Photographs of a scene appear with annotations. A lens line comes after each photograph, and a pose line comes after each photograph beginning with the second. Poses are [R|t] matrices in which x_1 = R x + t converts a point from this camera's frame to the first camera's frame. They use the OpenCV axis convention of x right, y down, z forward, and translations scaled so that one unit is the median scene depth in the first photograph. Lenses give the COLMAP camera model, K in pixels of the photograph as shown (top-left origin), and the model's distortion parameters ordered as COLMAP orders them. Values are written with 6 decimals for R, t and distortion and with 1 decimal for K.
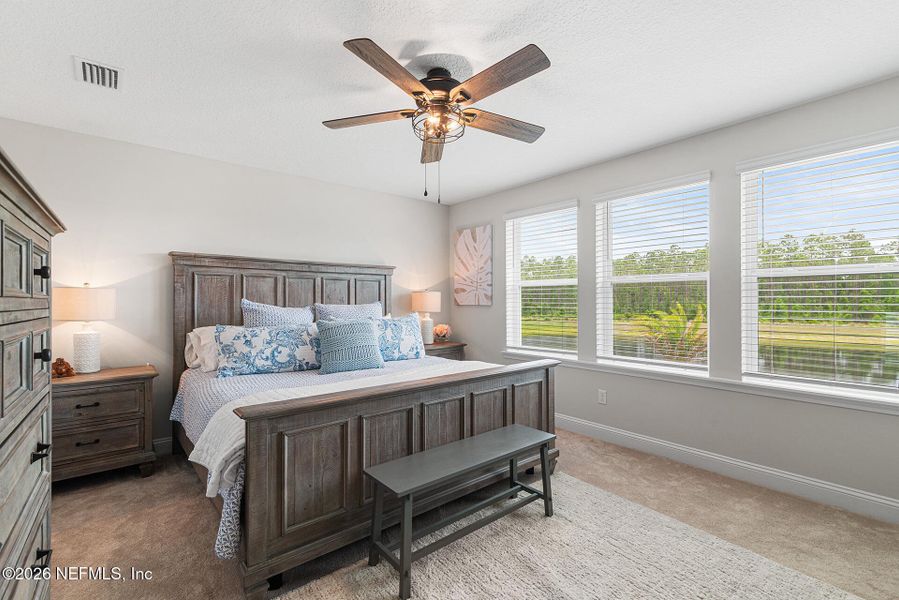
lens RADIAL K [[405.4, 0, 443.7], [0, 405.4, 304.6], [0, 0, 1]] dist [0.014910, -0.001956]
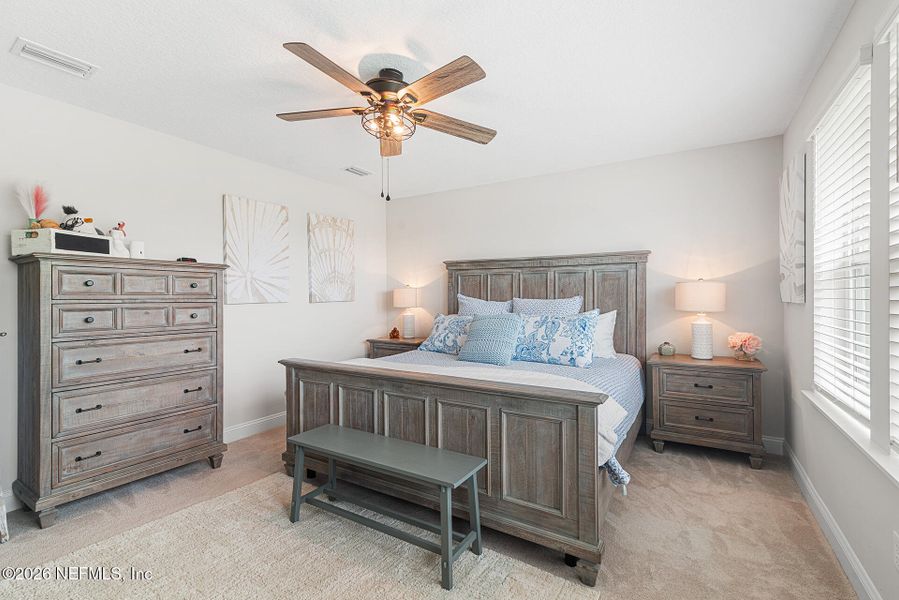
lens RADIAL K [[405.4, 0, 450.5], [0, 405.4, 301.6], [0, 0, 1]] dist [0.014910, -0.001956]
pose [[0.327555, 0.014486, -0.944721, 0.643548], [-0.006690, 0.999893, 0.013013, -0.006058], [0.944808, 0.002058, 0.327617, 0.515277]]
